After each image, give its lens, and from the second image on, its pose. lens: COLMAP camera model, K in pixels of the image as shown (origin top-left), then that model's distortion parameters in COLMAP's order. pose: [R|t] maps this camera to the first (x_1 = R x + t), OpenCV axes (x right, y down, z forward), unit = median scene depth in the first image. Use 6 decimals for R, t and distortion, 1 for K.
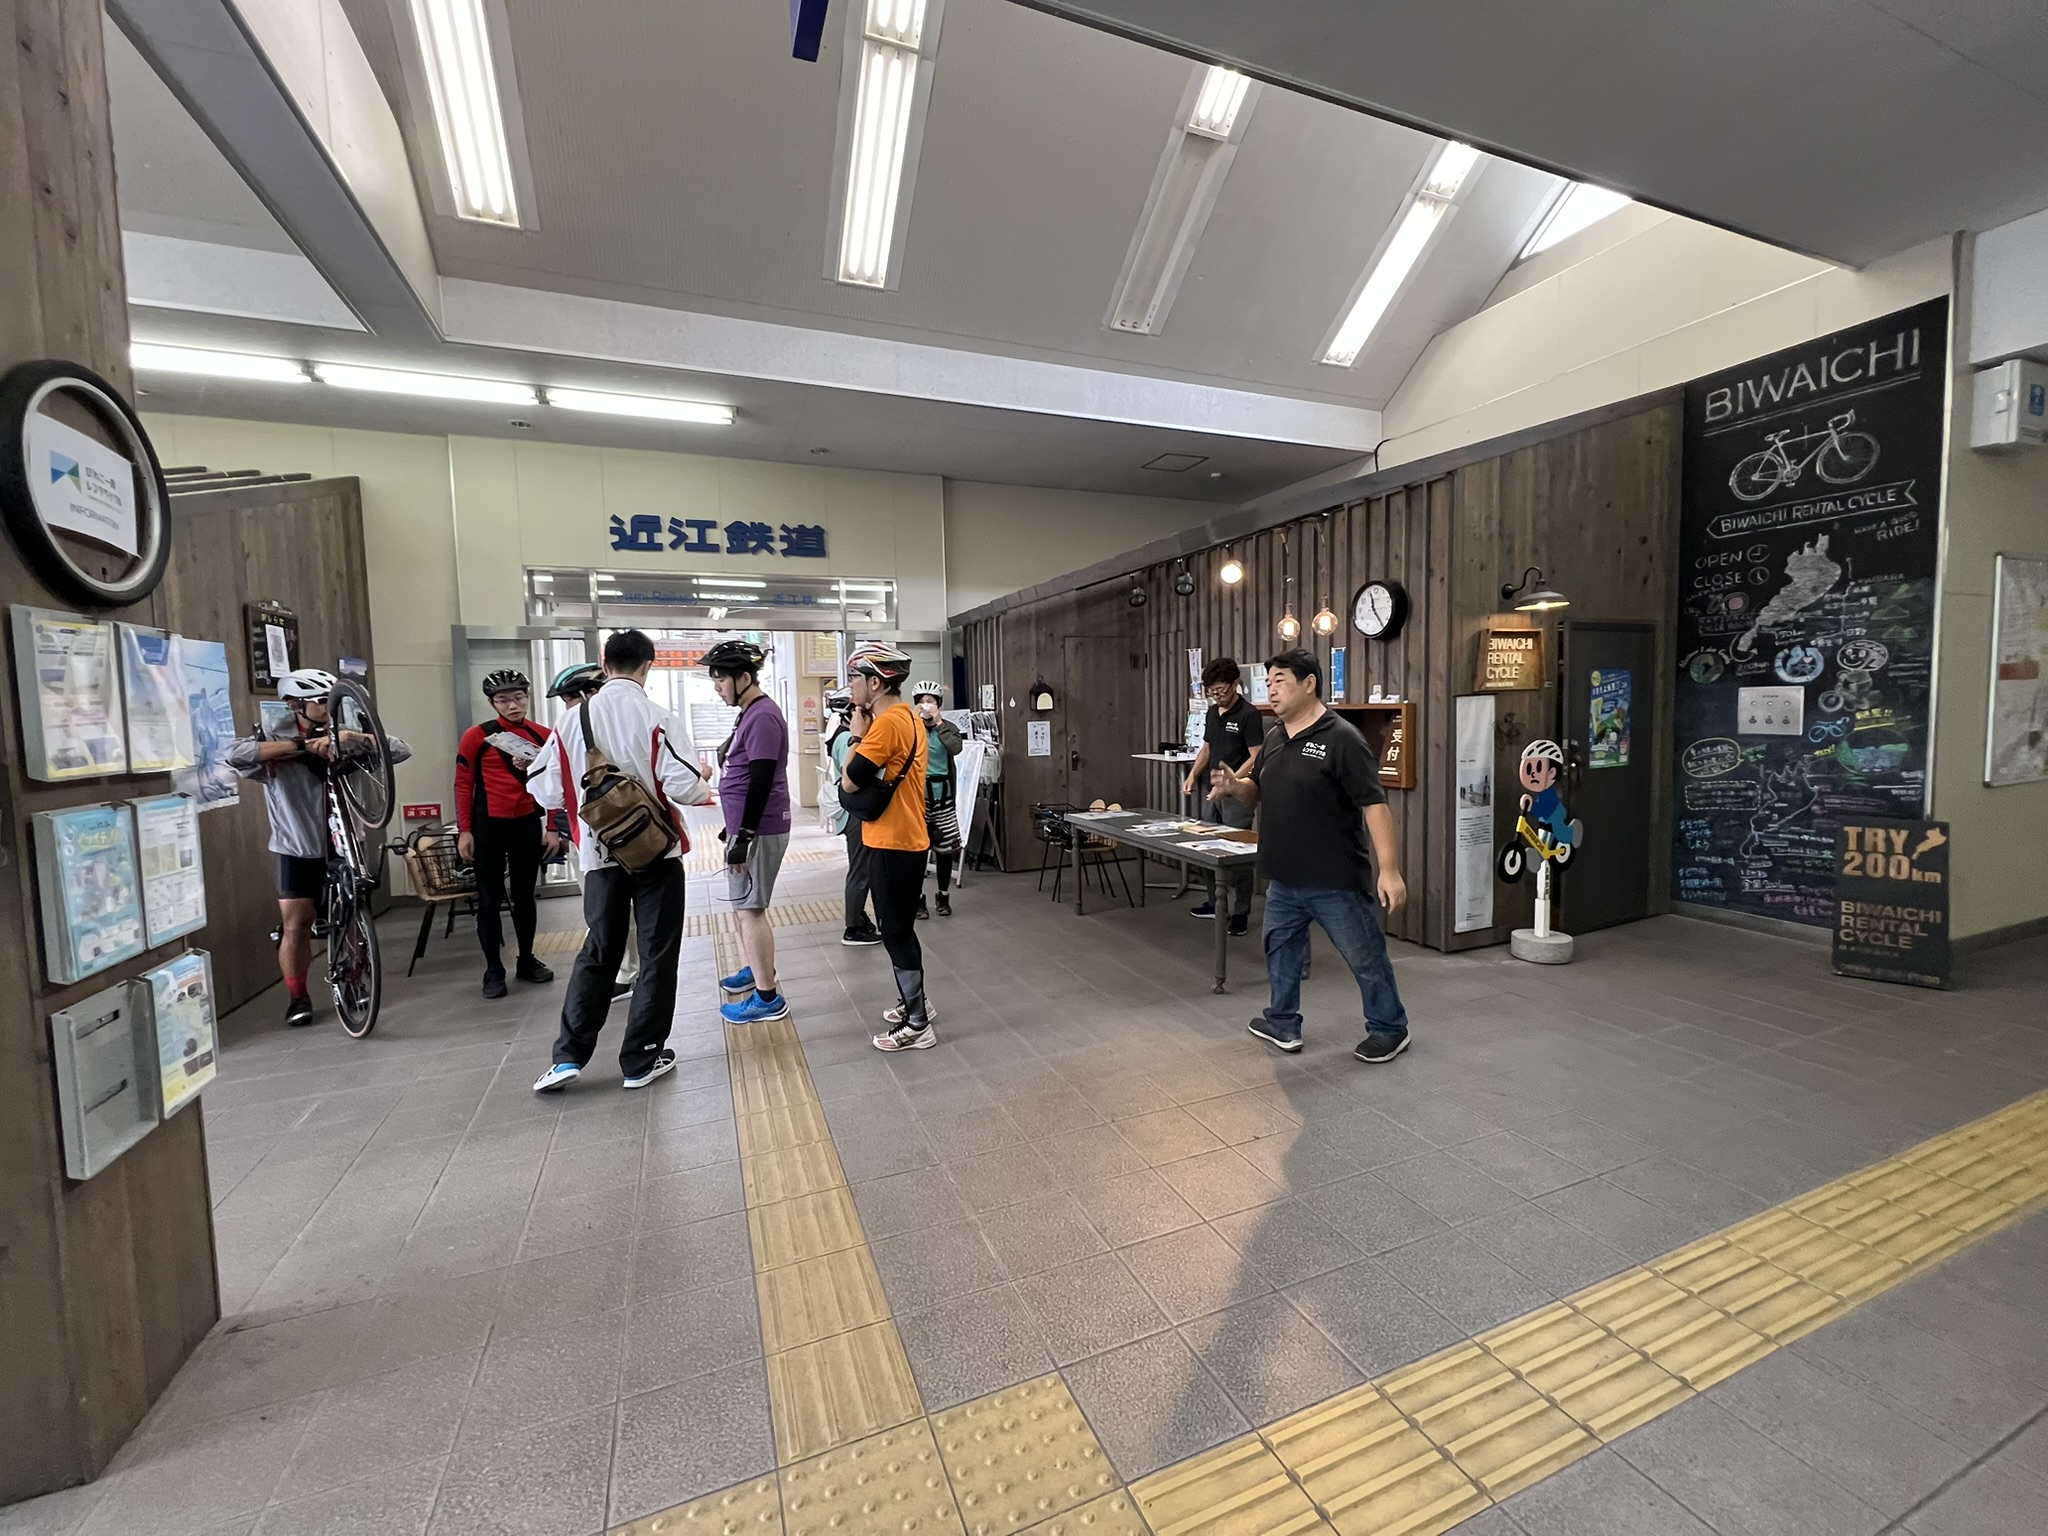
lens RADIAL K [[826.8, 0, 1021.5], [0, 826.8, 761.8], [0, 0, 1]] dist [0.000108, 0.000461]
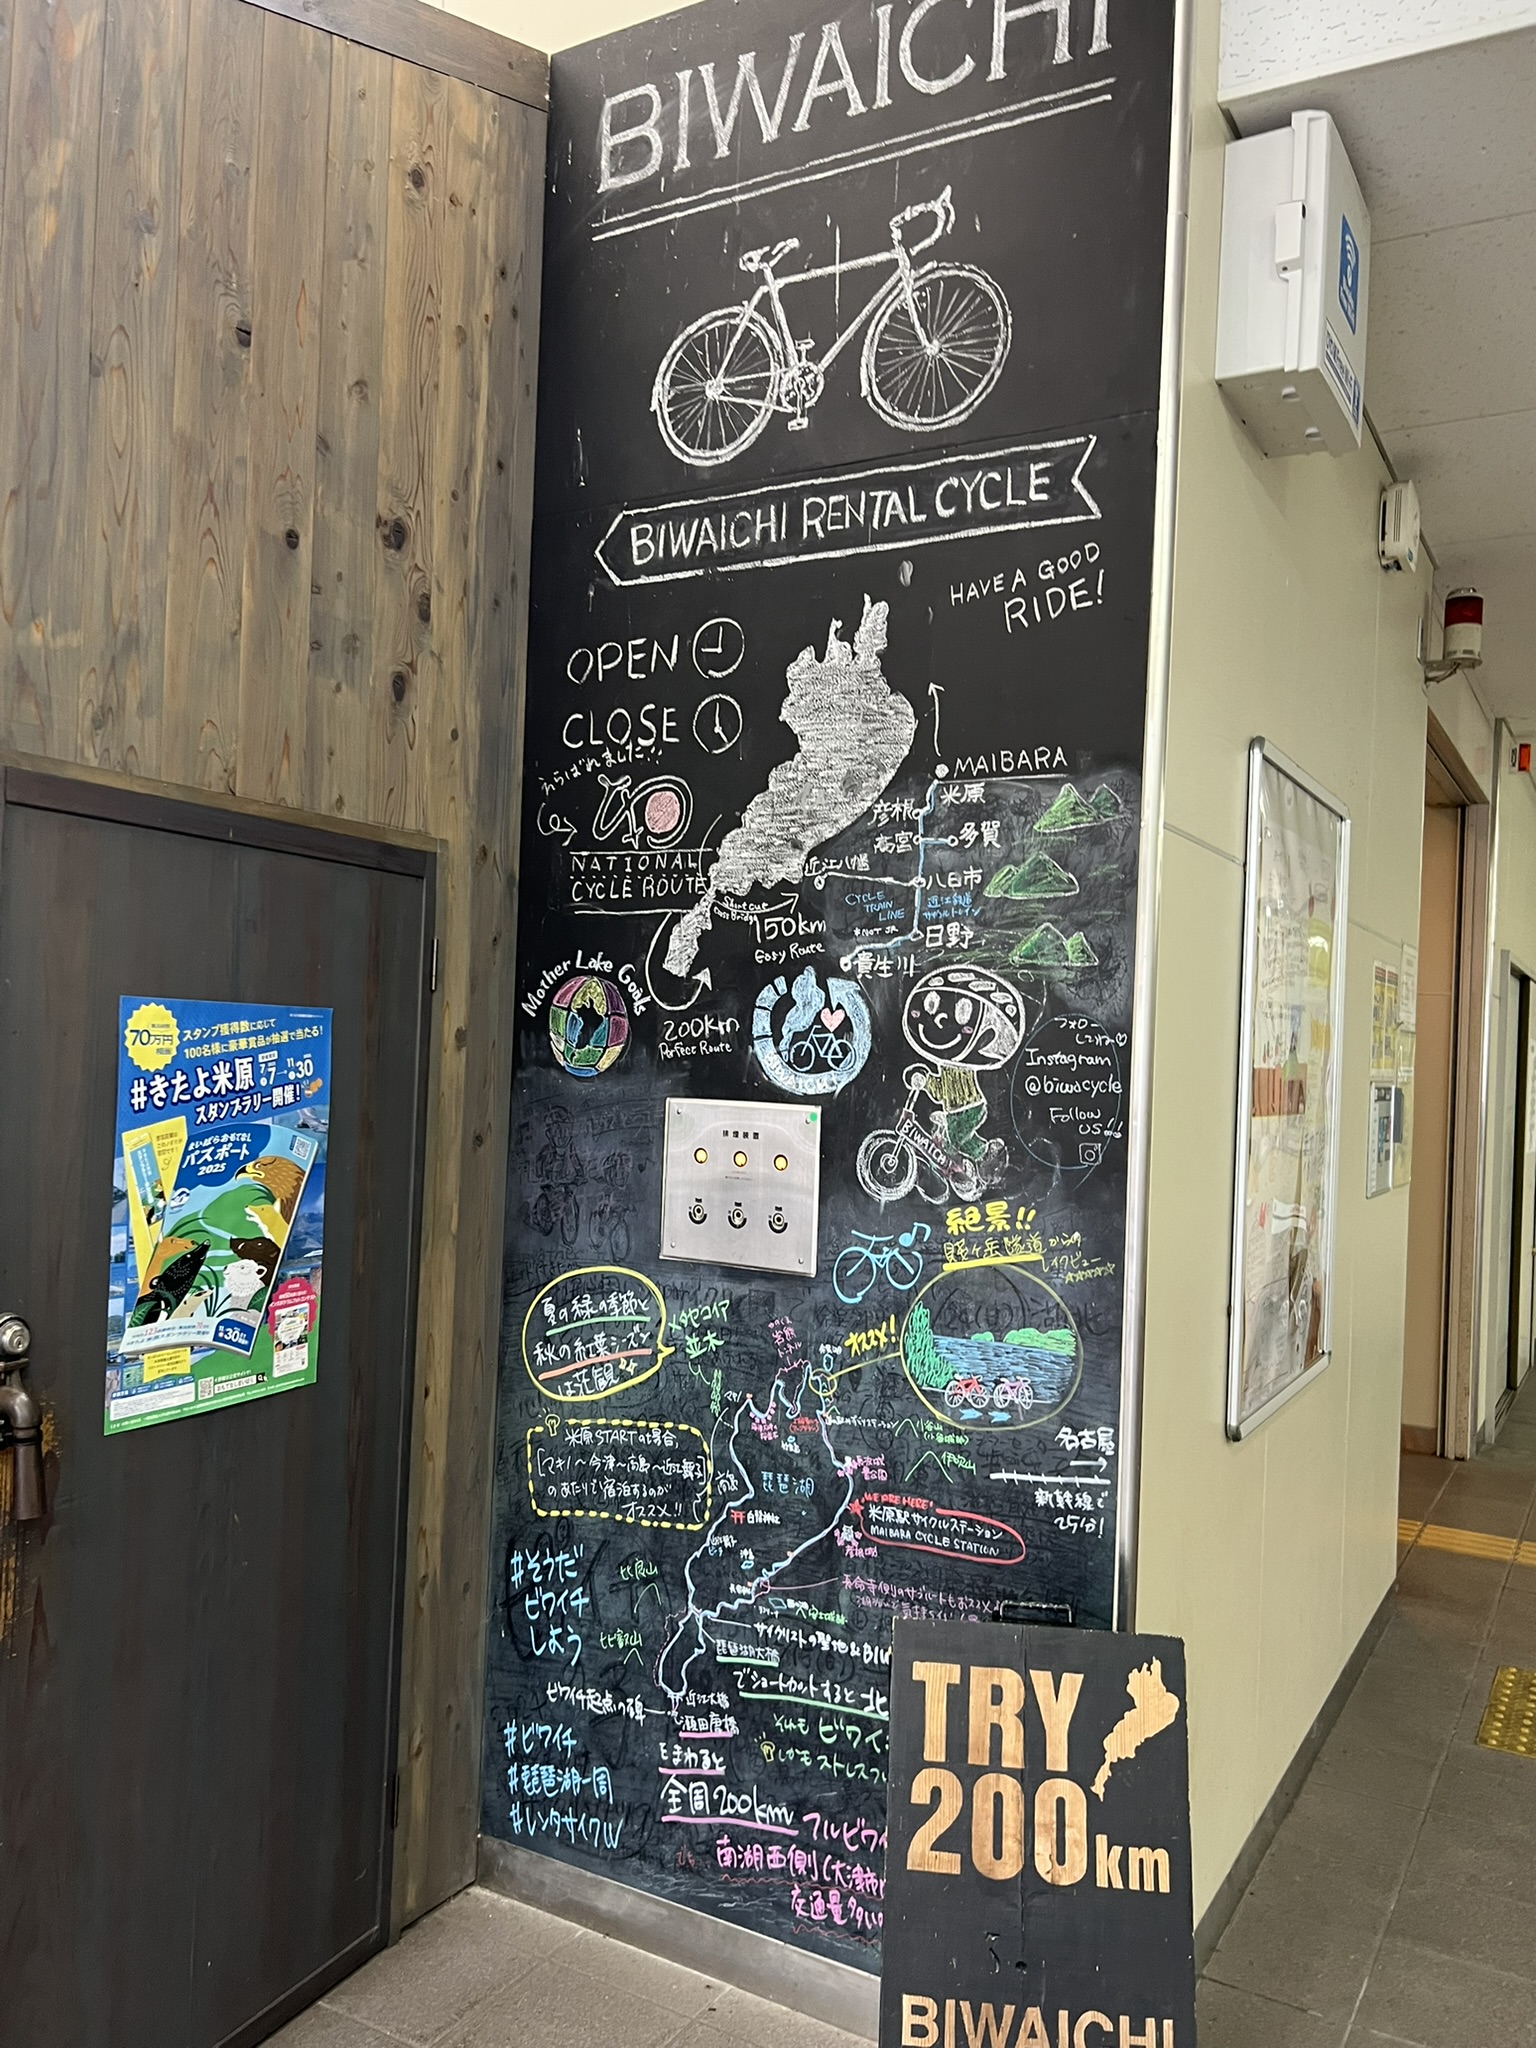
lens RADIAL K [[1587.2, 0, 768.0], [0, 1587.2, 1024.0], [0, 0, 1]] dist [0.070071, -0.008019]
pose [[0.784813, 0.067217, 0.616076, 0.572698], [-0.017559, 0.996113, -0.086313, -0.070959], [-0.619484, 0.056922, 0.782943, 0.560983]]
